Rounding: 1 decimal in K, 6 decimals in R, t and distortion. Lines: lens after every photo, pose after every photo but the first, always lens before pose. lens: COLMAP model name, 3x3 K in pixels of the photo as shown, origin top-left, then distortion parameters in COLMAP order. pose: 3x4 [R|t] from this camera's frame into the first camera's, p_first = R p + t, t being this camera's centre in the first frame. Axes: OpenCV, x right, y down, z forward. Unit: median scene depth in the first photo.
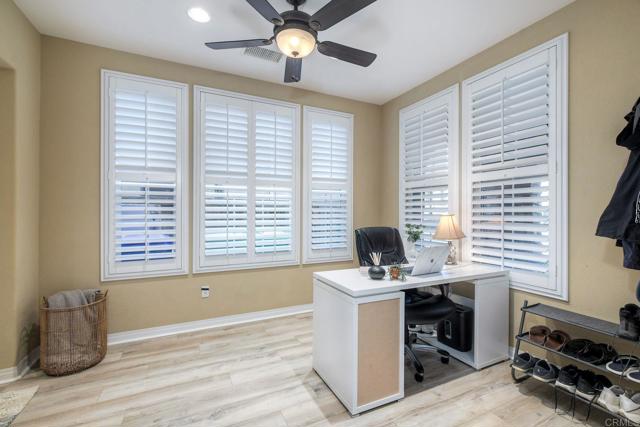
lens RADIAL K [[285.7, 0, 324.3], [0, 285.7, 209.6], [0, 0, 1]] dist [-0.001631, 0.001230]
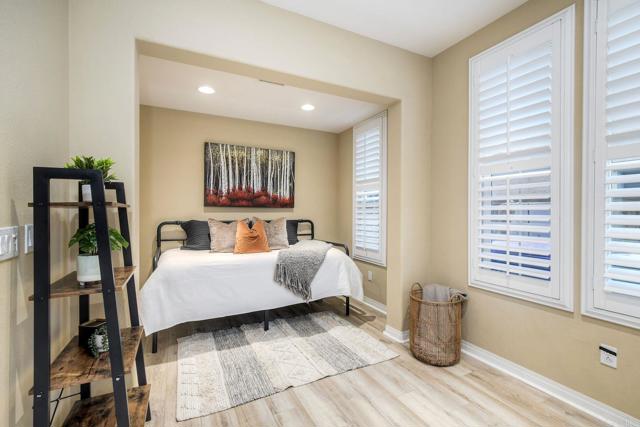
lens RADIAL K [[285.7, 0, 323.0], [0, 285.7, 213.3], [0, 0, 1]] dist [-0.001631, 0.001230]
pose [[0.007679, 0.004048, -0.999962, 0.165086], [0.000560, 0.999992, 0.004052, 0.010995], [0.999970, -0.000591, 0.007677, 0.549774]]
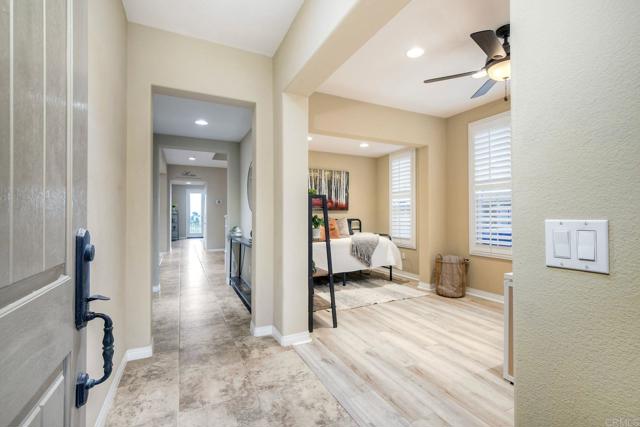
lens RADIAL K [[285.7, 0, 320.6], [0, 285.7, 213.8], [0, 0, 1]] dist [-0.001631, 0.001230]
pose [[-0.014611, -0.006010, -0.999875, 0.914263], [0.008142, 0.999948, -0.006130, 0.026905], [0.999860, -0.008231, -0.014561, 0.190974]]
